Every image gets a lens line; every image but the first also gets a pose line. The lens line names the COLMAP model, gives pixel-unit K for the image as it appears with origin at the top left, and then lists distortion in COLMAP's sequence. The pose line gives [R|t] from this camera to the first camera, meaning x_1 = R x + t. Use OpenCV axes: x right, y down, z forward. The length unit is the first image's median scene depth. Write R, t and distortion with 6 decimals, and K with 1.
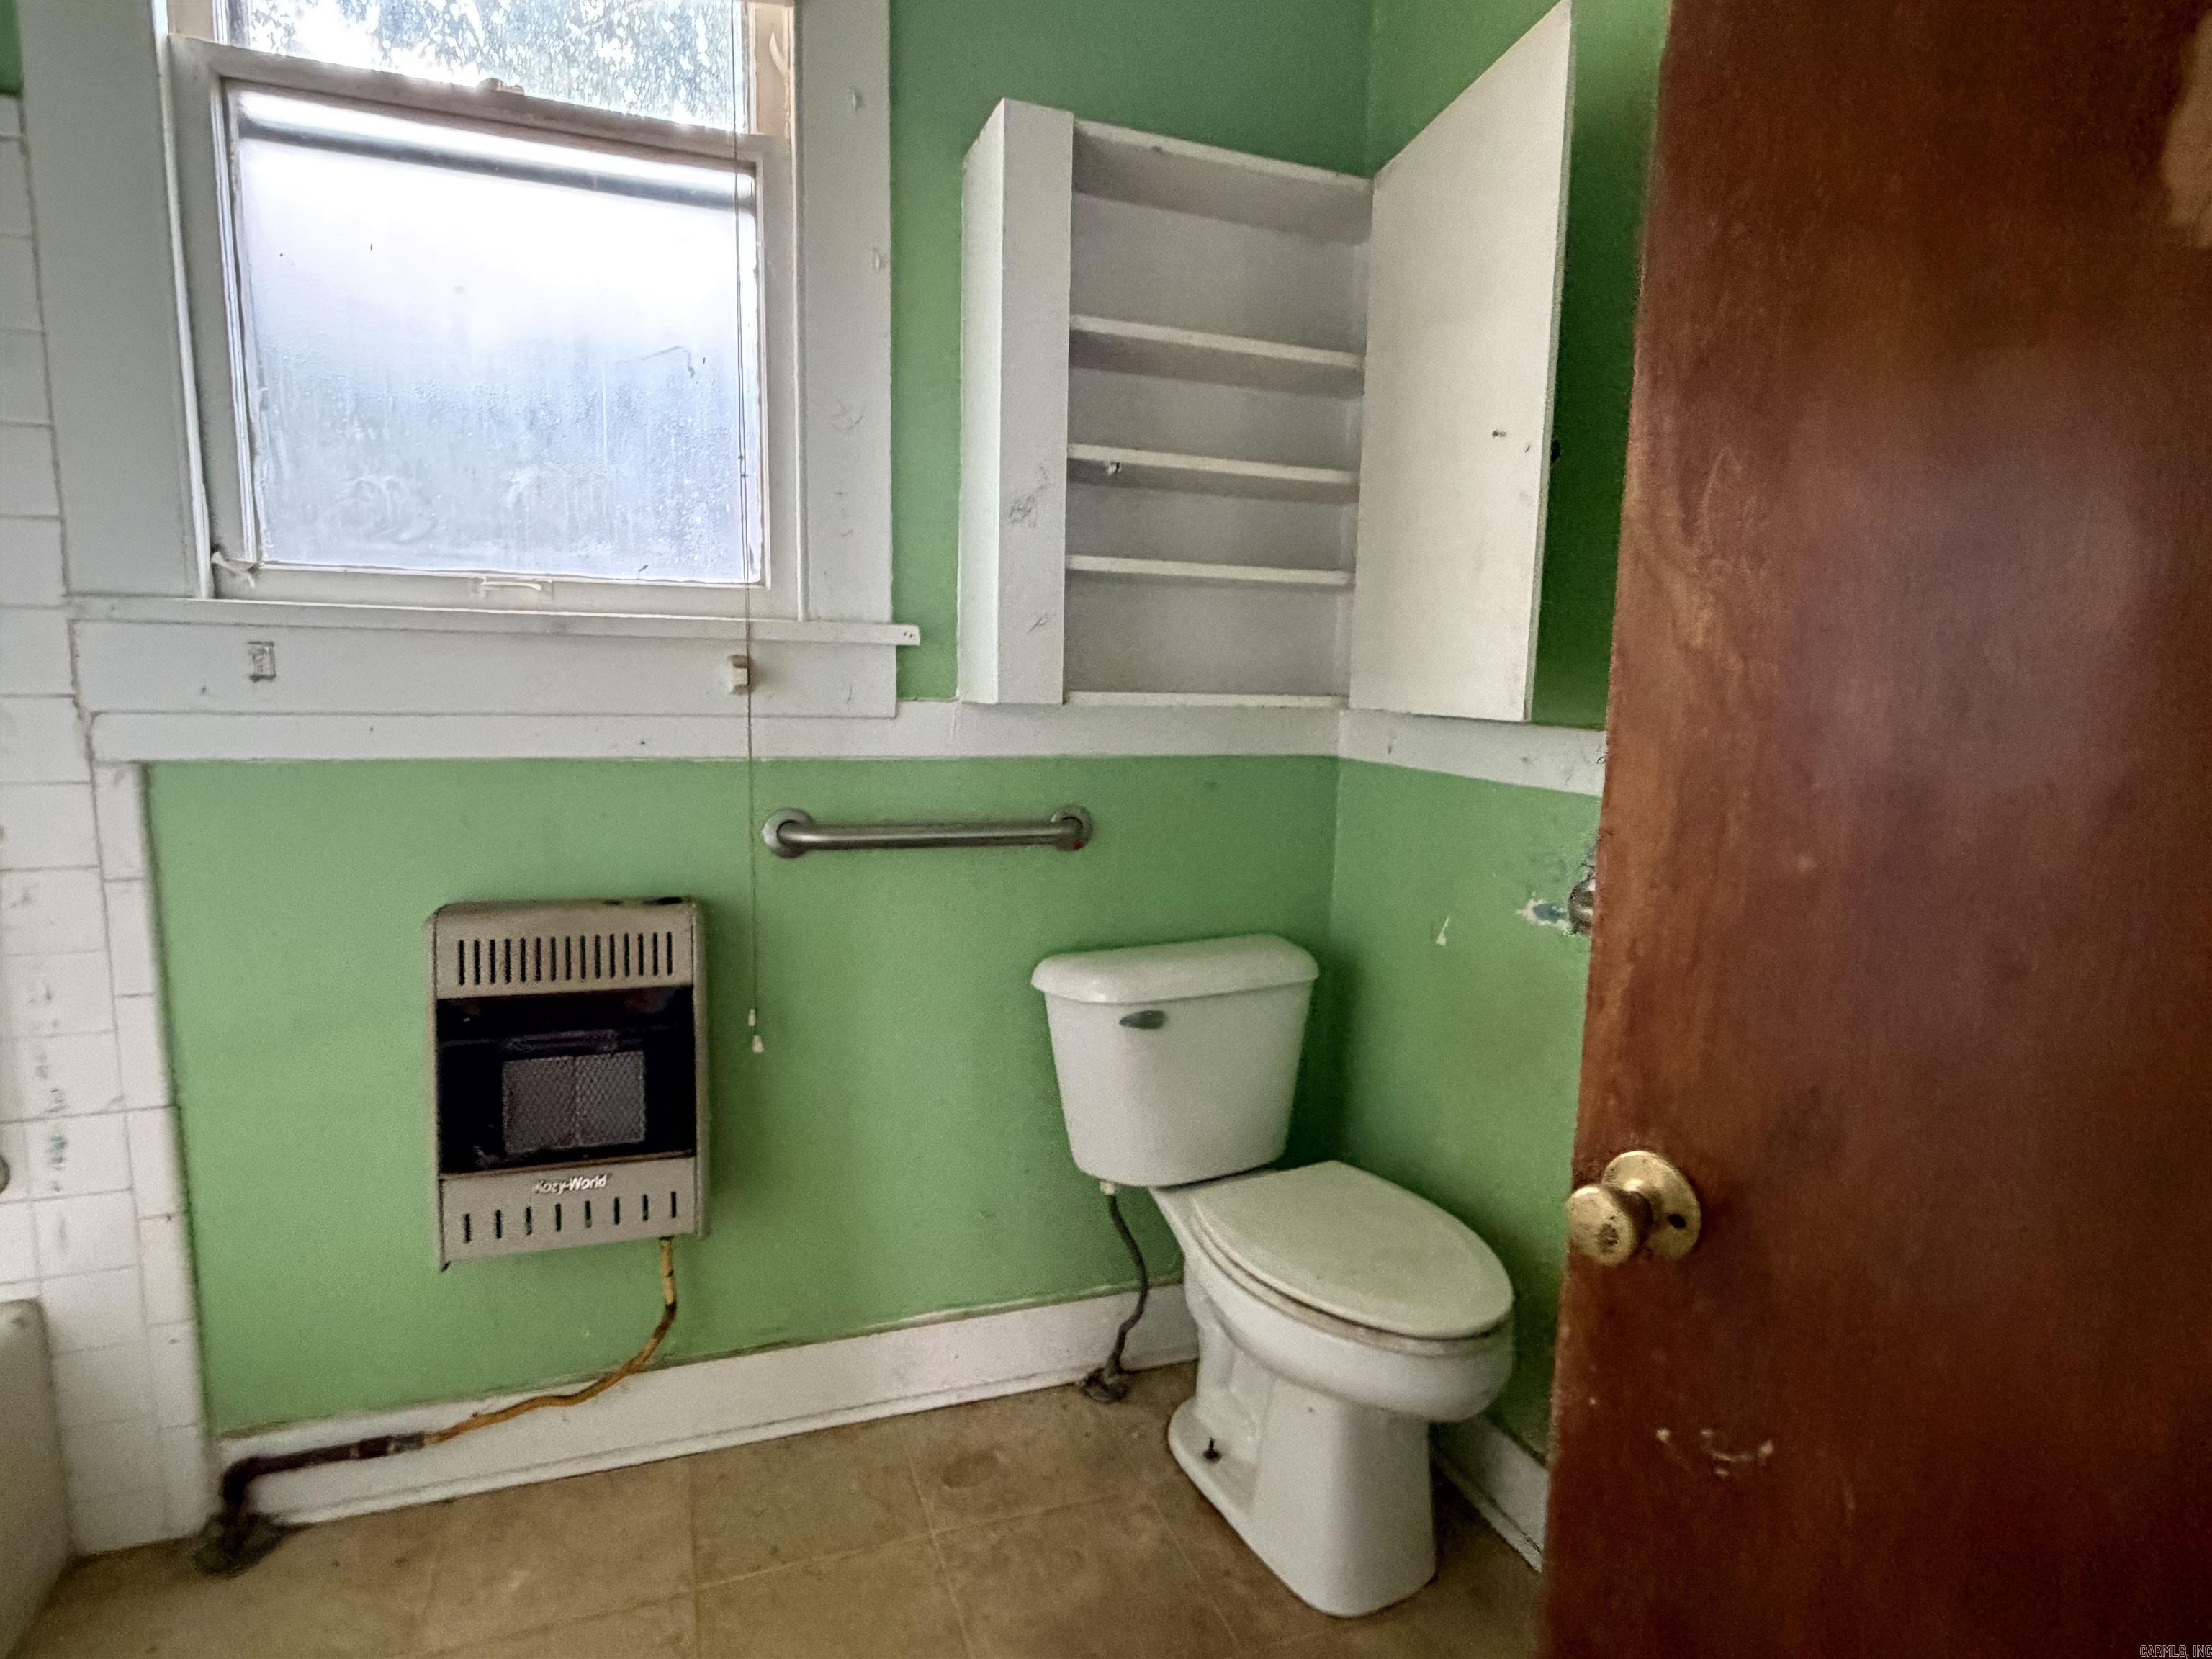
lens RADIAL K [[1175.2, 0, 1109.3], [0, 1175.2, 831.2], [0, 0, 1]] dist [0.001911, -0.000553]
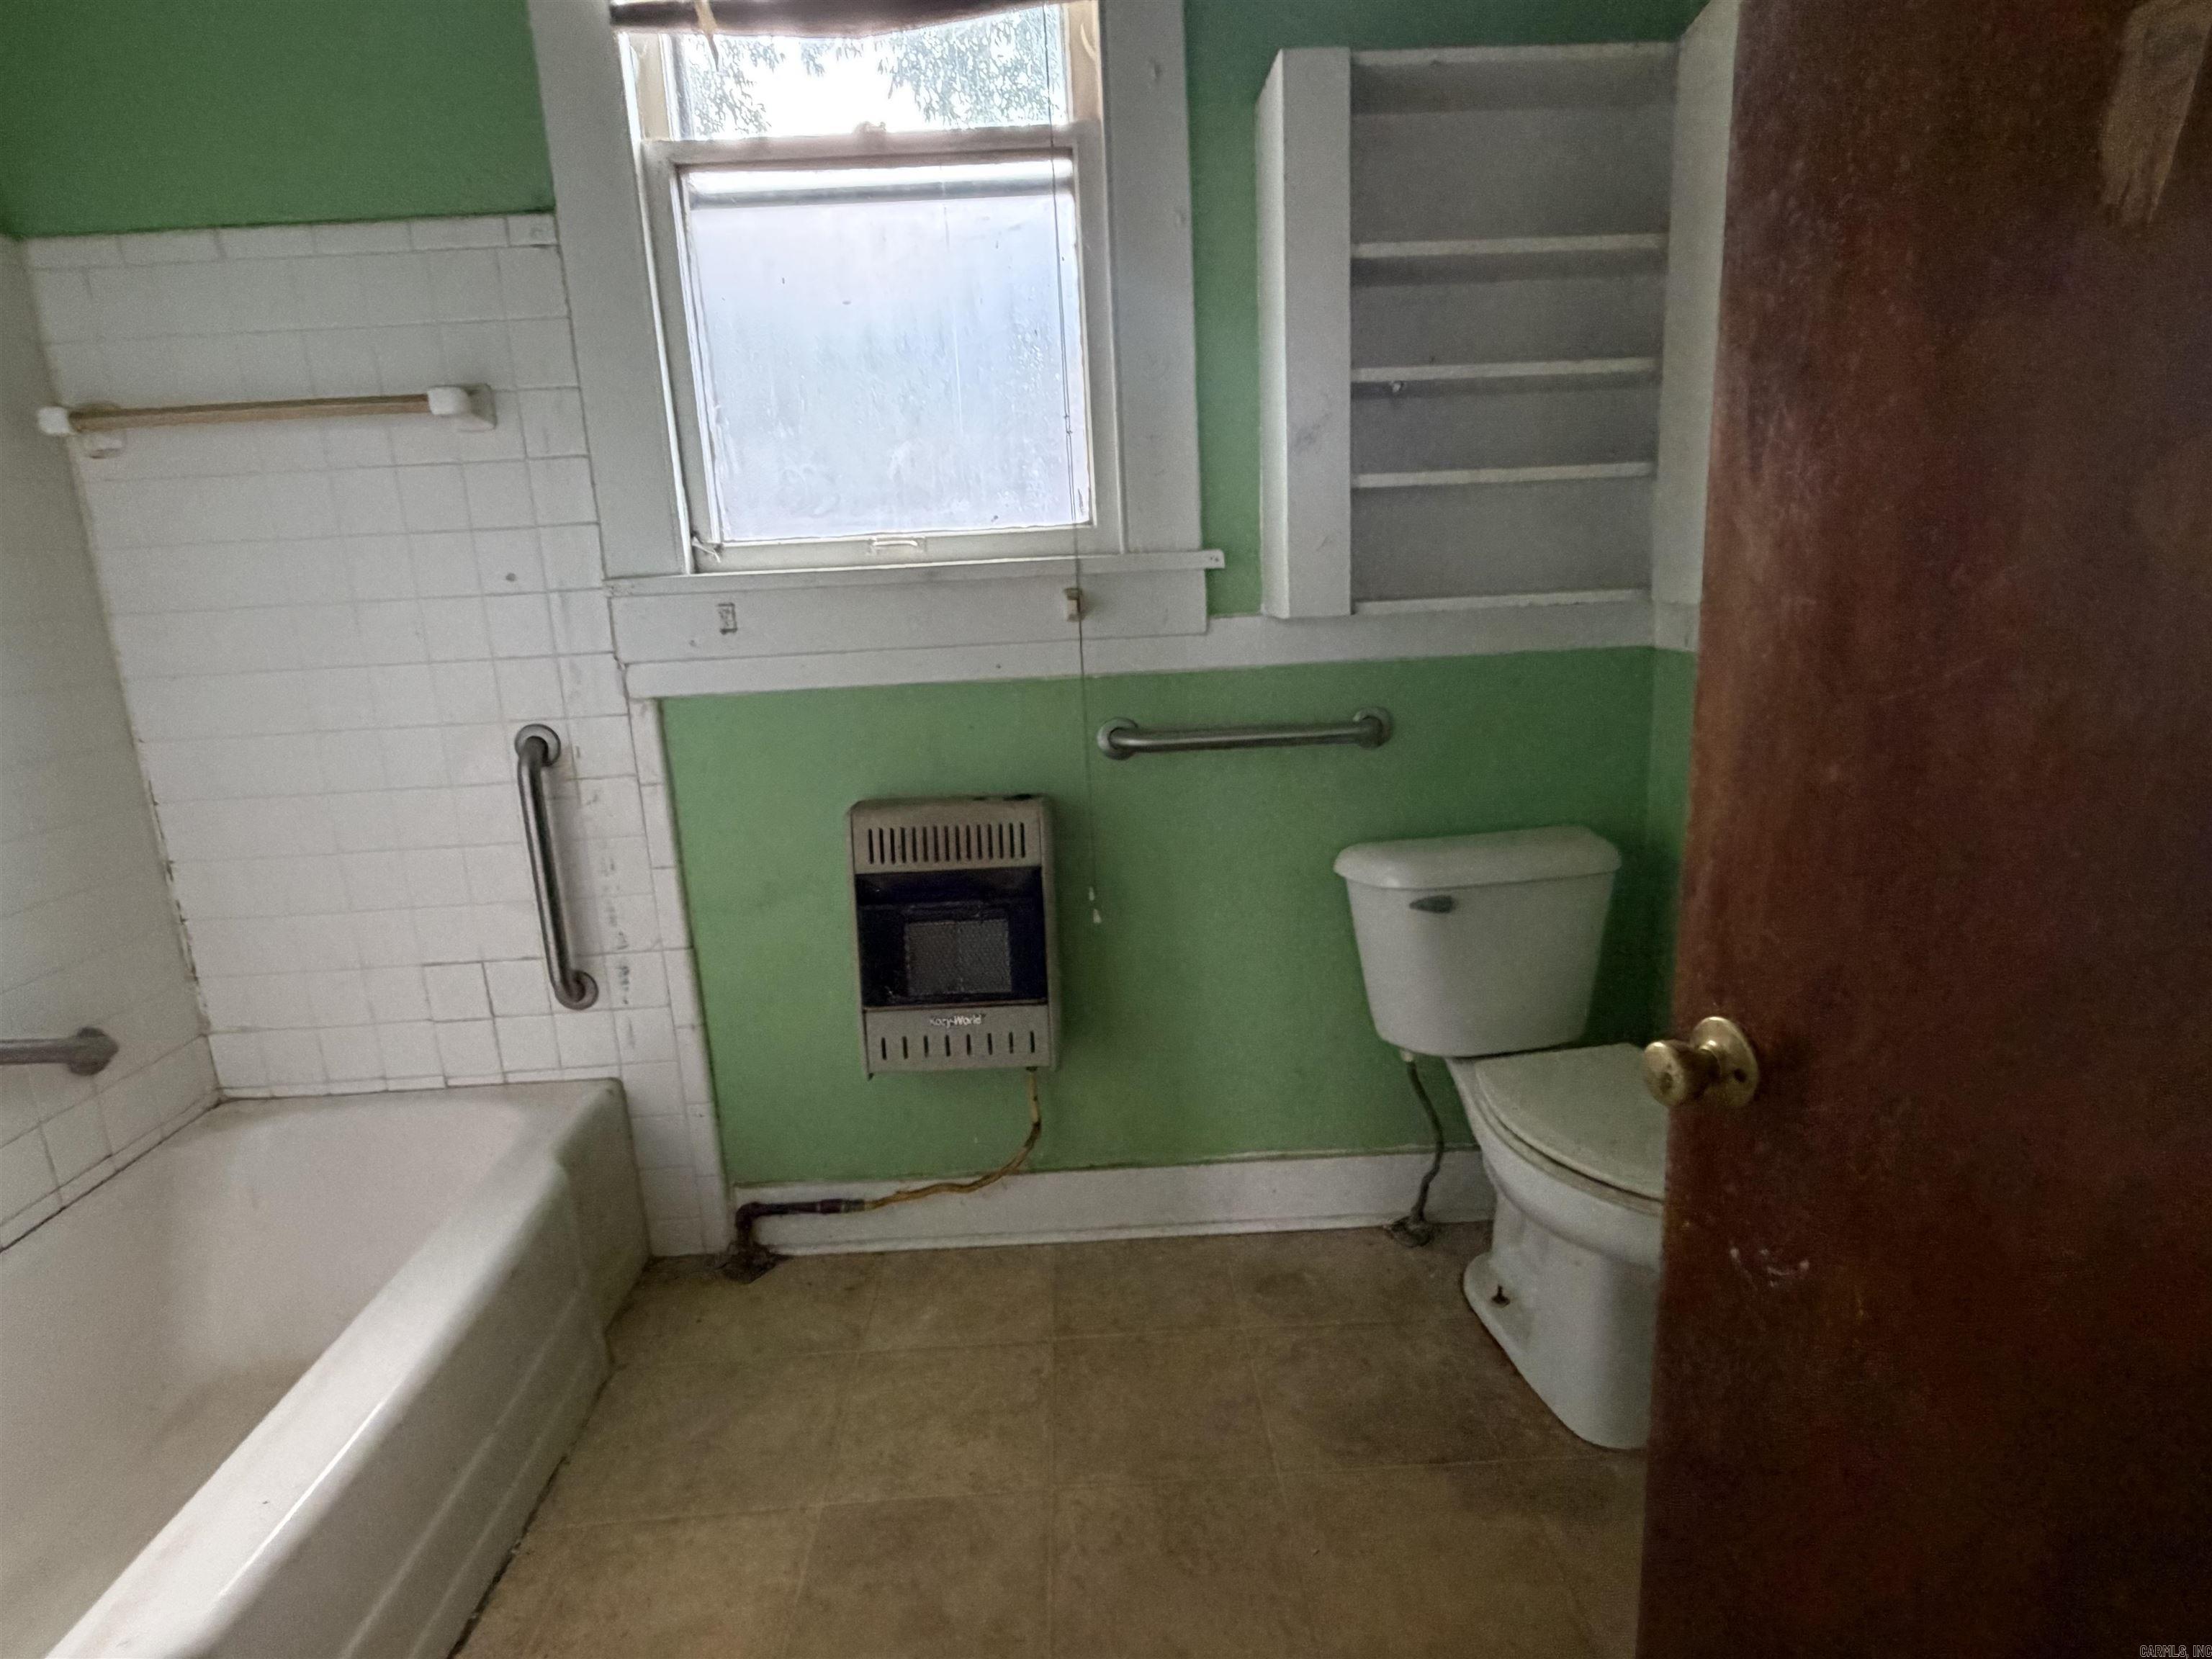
lens RADIAL K [[1166.9, 0, 1115.8], [0, 1166.9, 822.0], [0, 0, 1]] dist [0.003232, -0.000334]
pose [[0.947505, 0.002024, -0.319734, 0.103251], [0.026207, 0.996124, 0.083966, -0.014015], [0.318664, -0.087937, 0.943780, -0.109364]]
